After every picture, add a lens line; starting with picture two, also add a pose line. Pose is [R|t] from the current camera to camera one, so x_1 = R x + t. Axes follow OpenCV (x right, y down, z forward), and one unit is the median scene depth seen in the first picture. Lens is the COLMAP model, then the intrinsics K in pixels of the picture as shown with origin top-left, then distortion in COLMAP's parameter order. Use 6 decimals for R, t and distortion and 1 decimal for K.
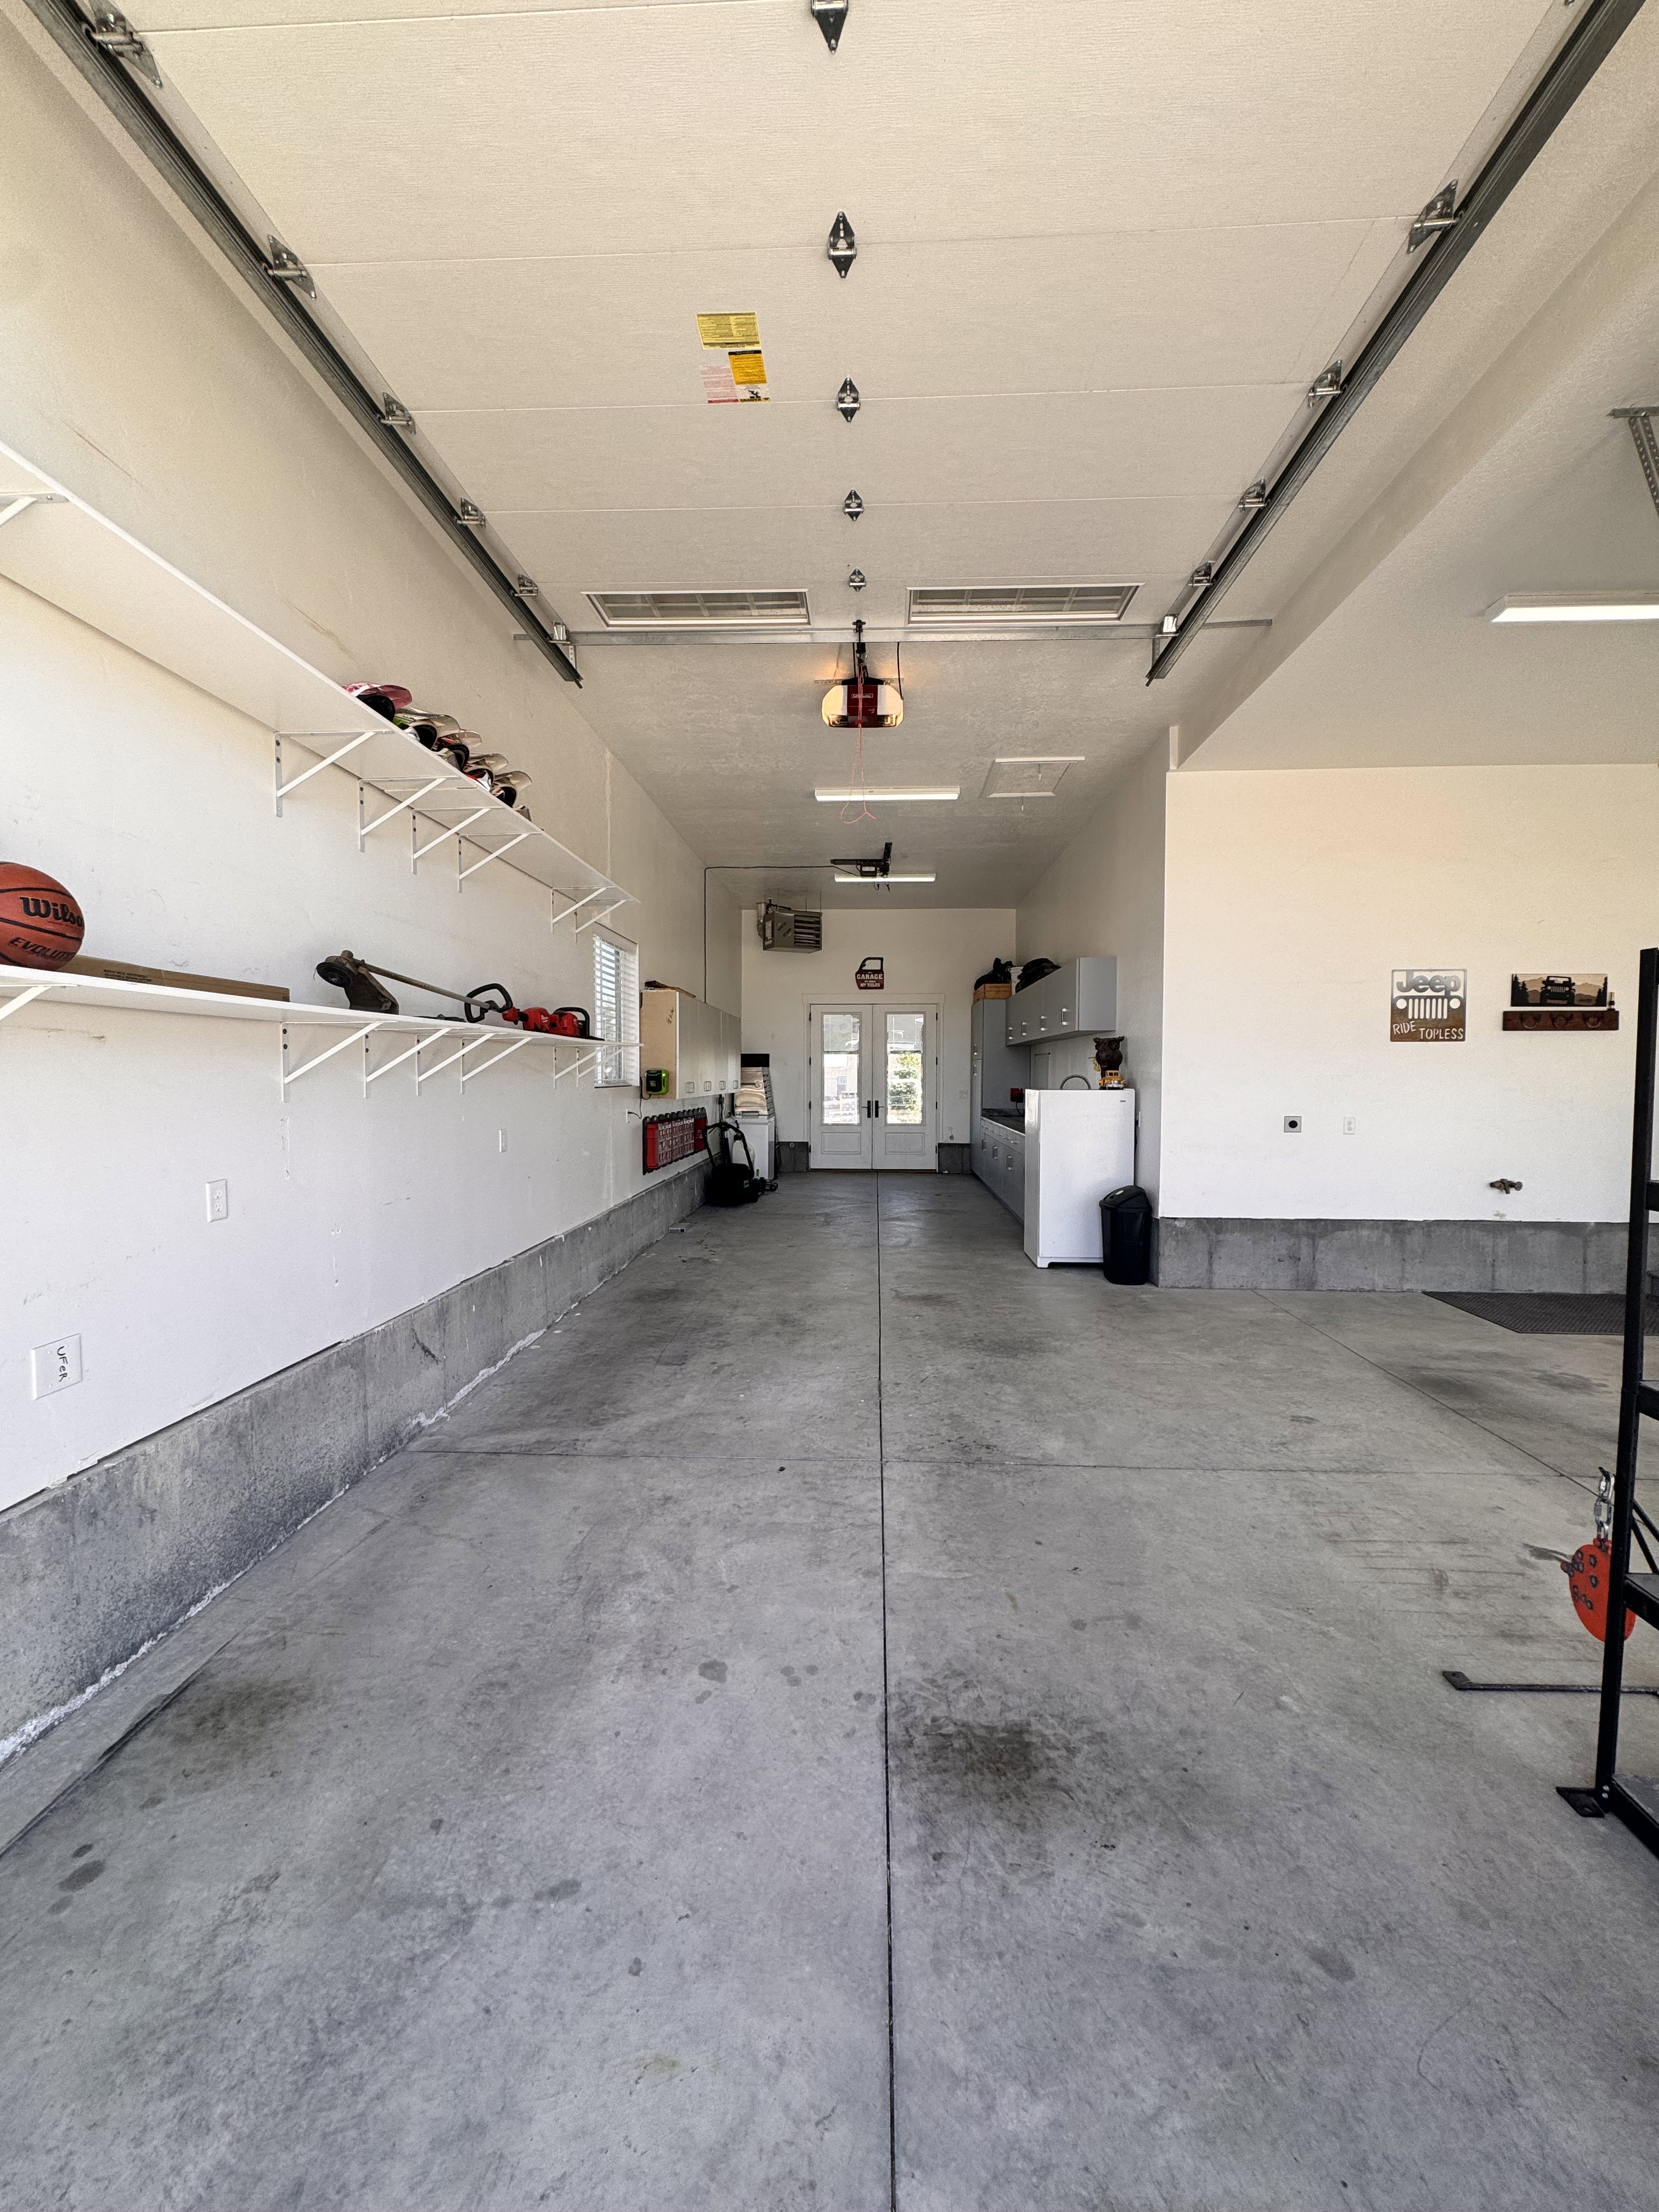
lens RADIAL K [[874.4, 0, 829.7], [0, 874.4, 1107.4], [0, 0, 1]] dist [-0.004541, -0.000176]
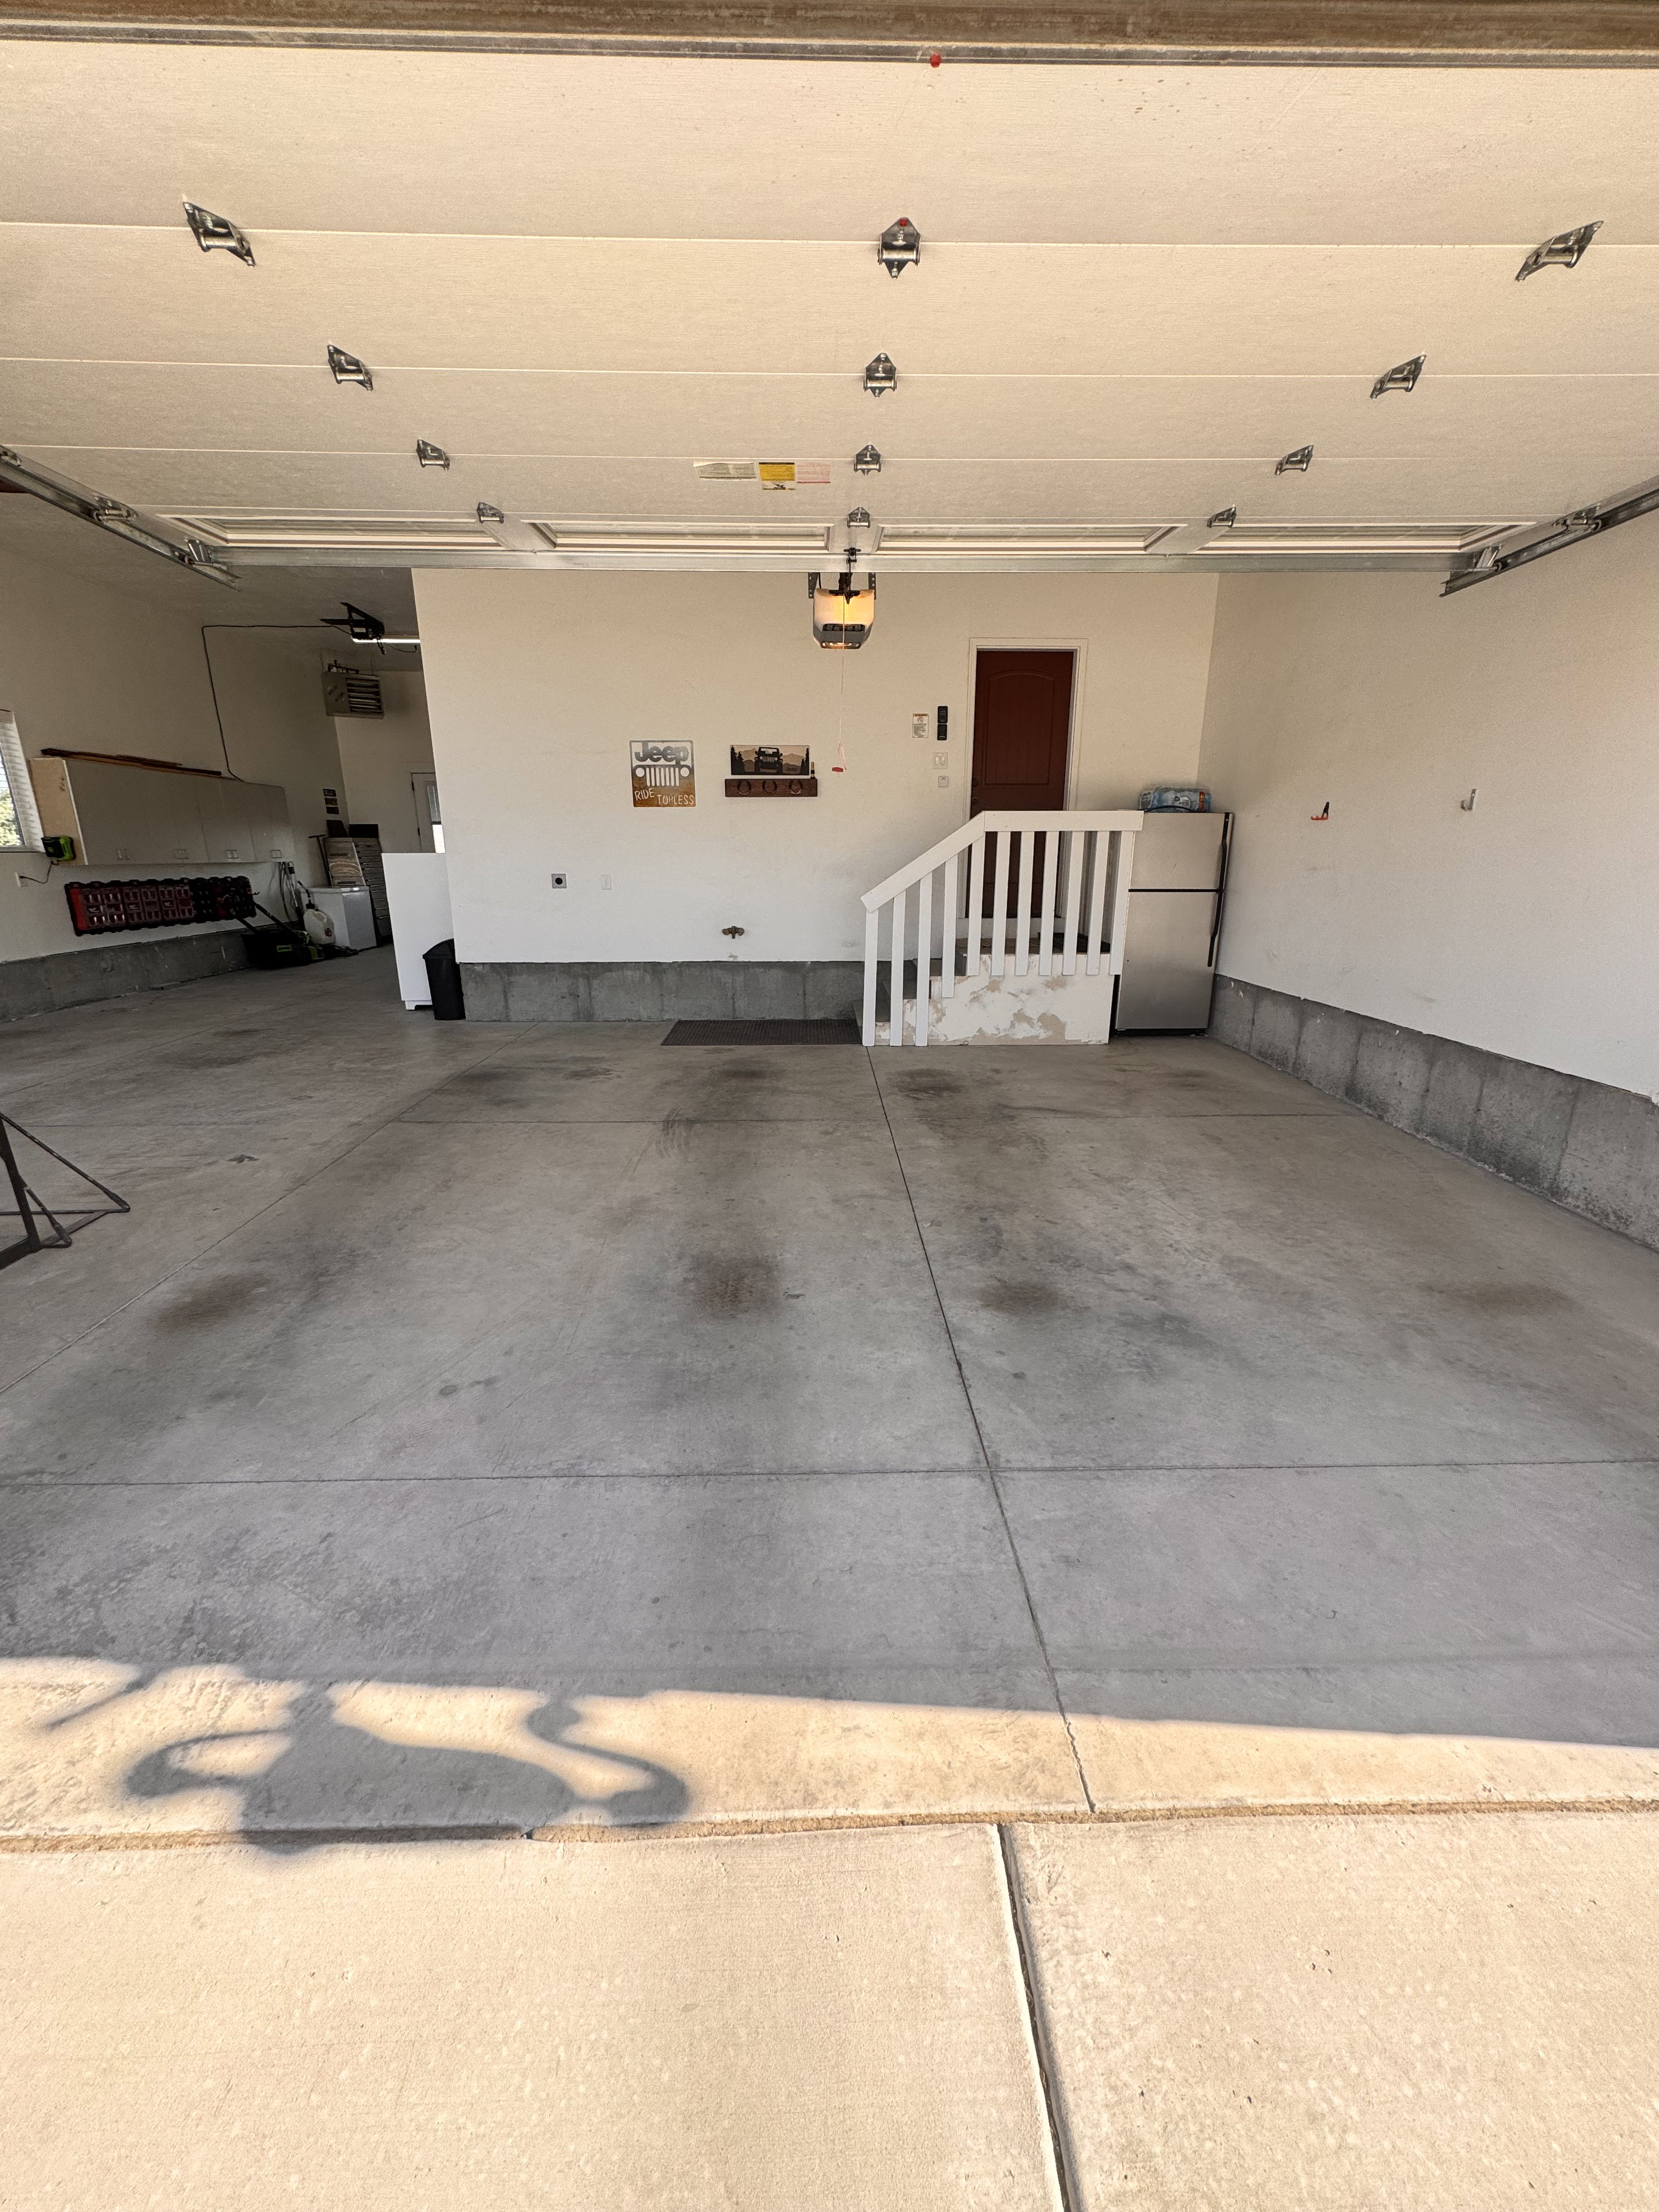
lens RADIAL K [[874.4, 0, 832.0], [0, 874.4, 1107.9], [0, 0, 1]] dist [-0.004541, -0.000176]
pose [[0.996831, -0.026890, 0.074863, 0.804508], [0.007680, 0.969270, 0.245881, 0.029011], [-0.079174, -0.244527, 0.966405, -0.242960]]
